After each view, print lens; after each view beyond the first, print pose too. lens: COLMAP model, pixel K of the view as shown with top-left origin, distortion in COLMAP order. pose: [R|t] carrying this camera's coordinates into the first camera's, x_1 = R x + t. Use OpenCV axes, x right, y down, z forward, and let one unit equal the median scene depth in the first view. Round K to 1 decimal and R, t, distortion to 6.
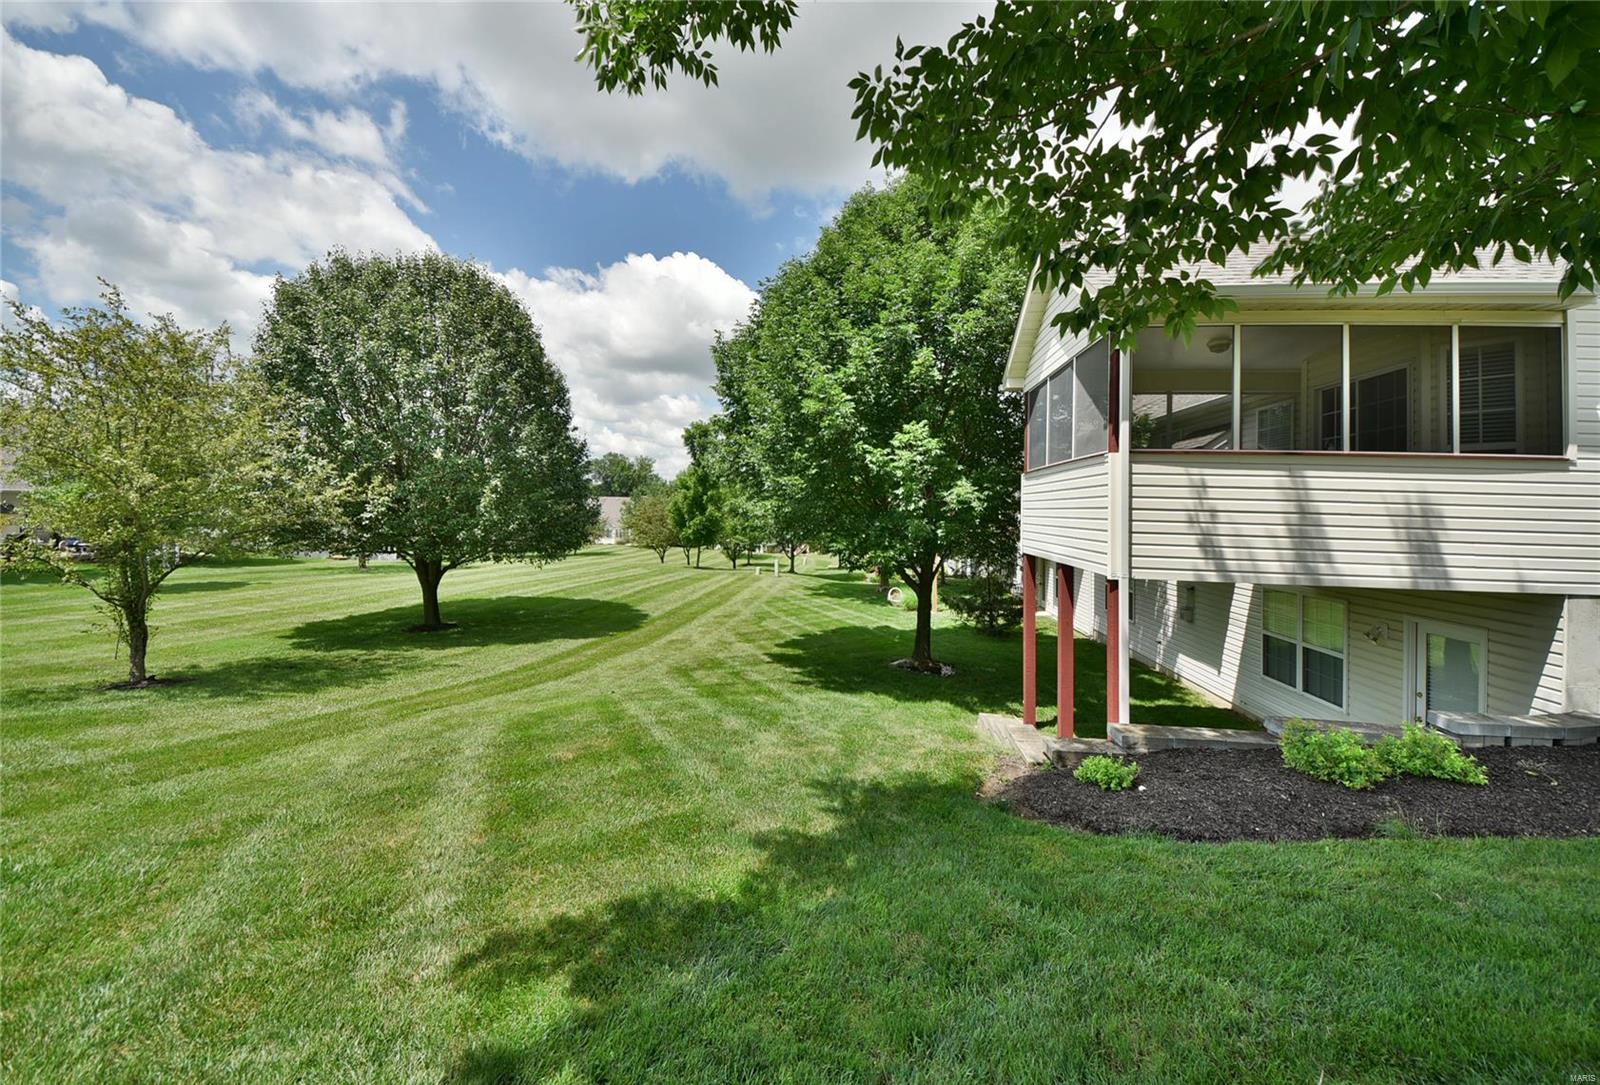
lens RADIAL K [[609.7, 0, 819.7], [0, 609.7, 499.3], [0, 0, 1]] dist [0.051109, -0.036307]
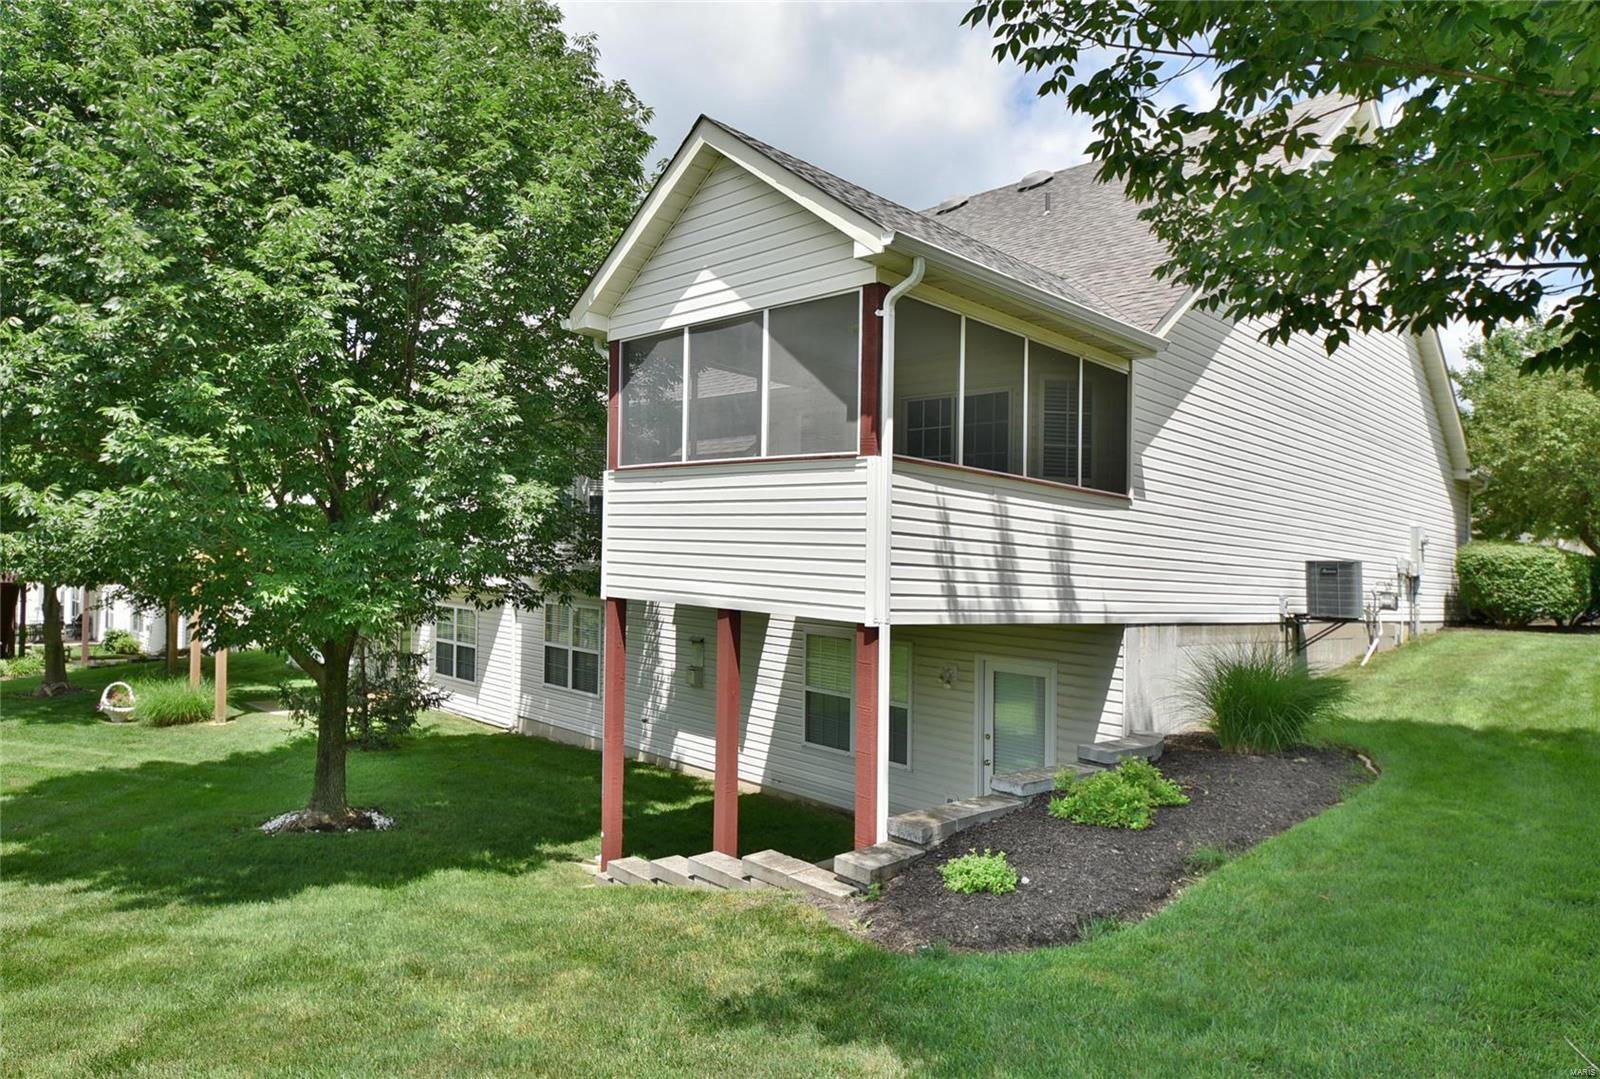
lens RADIAL K [[1000.3, 0, 800.0], [0, 1000.3, 539.5], [0, 0, 1]] dist [0.030896, 0.000159]
pose [[0.636044, 0.024163, 0.771274, -0.513316], [-0.044465, 0.998996, 0.005372, 0.022181], [-0.770370, -0.037712, 0.636480, 0.308140]]
